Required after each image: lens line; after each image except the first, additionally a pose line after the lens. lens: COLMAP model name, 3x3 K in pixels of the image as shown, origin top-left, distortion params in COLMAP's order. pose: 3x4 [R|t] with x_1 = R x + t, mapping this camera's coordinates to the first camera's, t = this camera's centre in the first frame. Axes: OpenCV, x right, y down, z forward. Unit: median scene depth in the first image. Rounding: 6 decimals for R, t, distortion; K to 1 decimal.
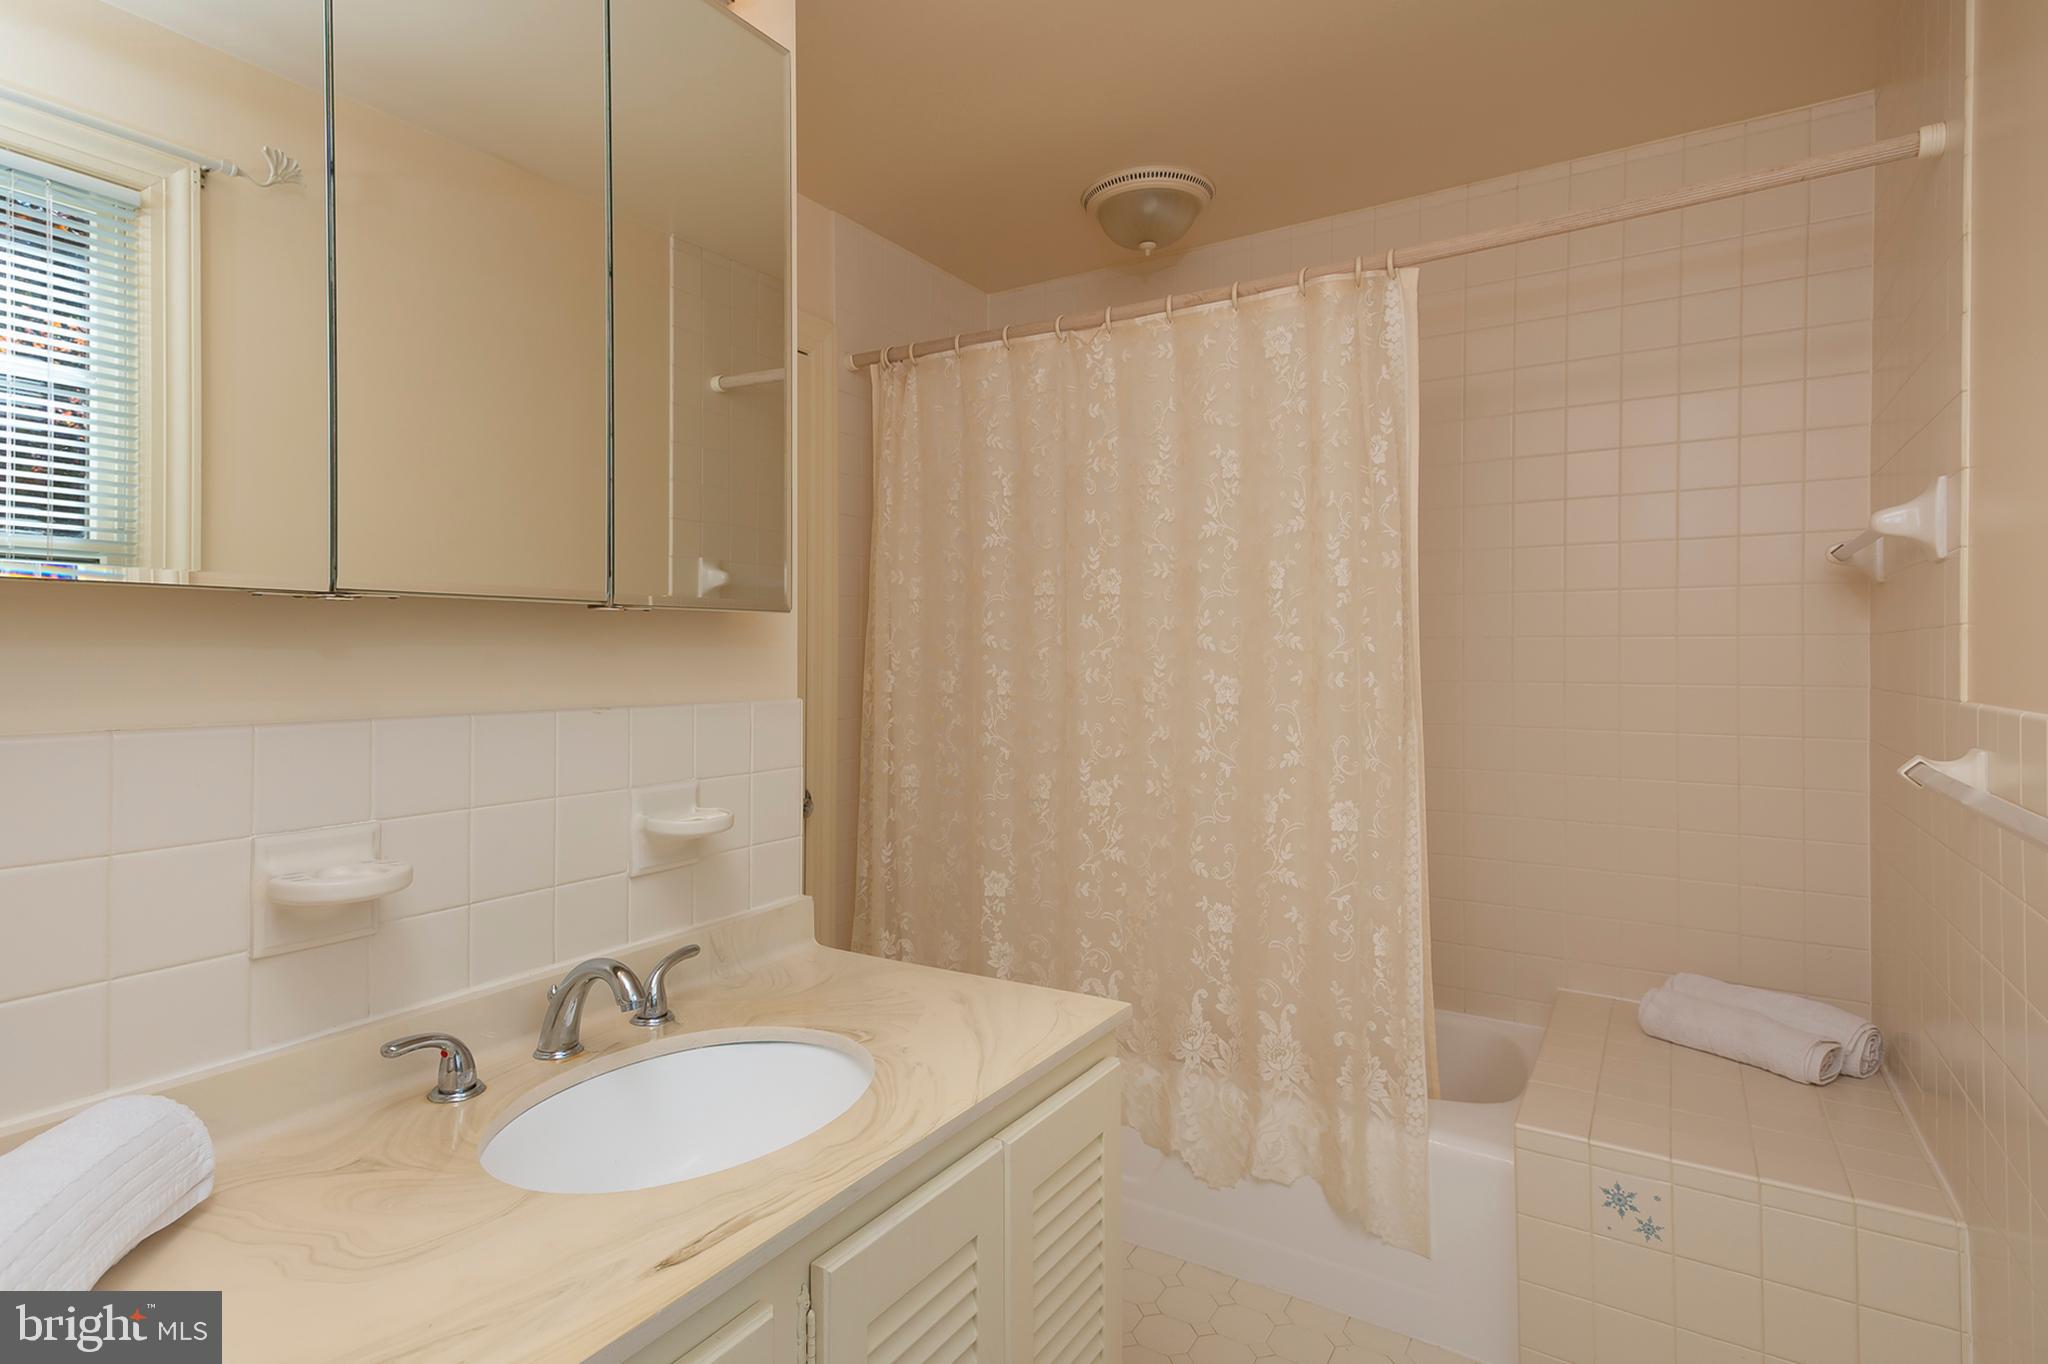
lens RADIAL K [[1016.7, 0, 1024.0], [0, 1016.7, 682.0], [0, 0, 1]] dist [0.049508, 0.000203]
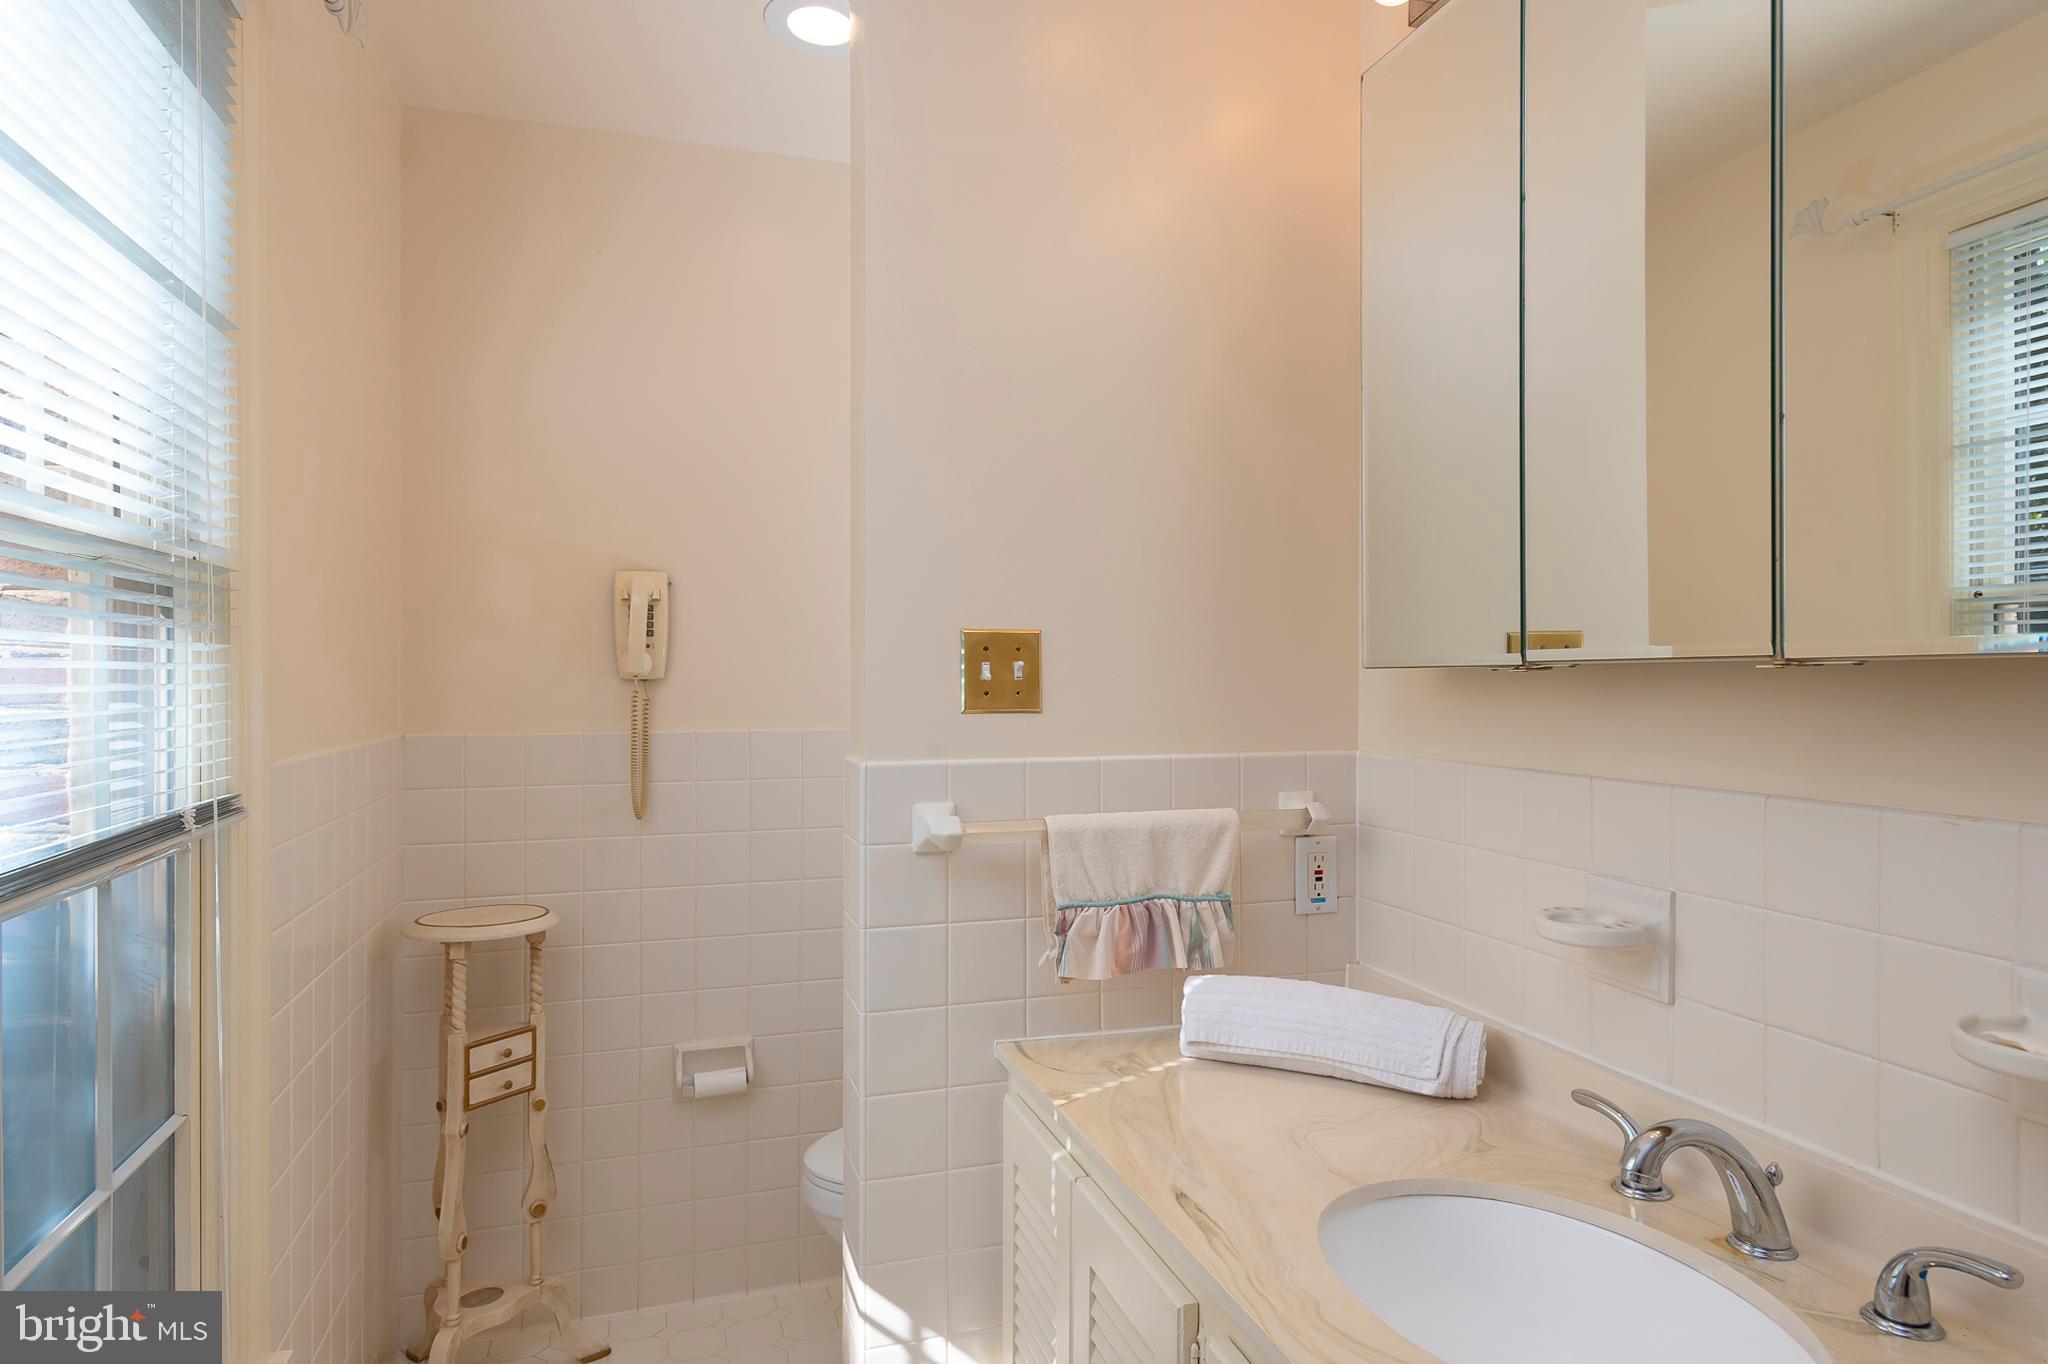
lens RADIAL K [[1193.8, 0, 1018.5], [0, 1193.8, 684.6], [0, 0, 1]] dist [0.037029, -0.000579]
pose [[-0.648313, 0.007908, -0.761333, 0.750059], [-0.015226, 0.999611, 0.023349, -0.090403], [0.761222, 0.026730, -0.647941, 1.454857]]
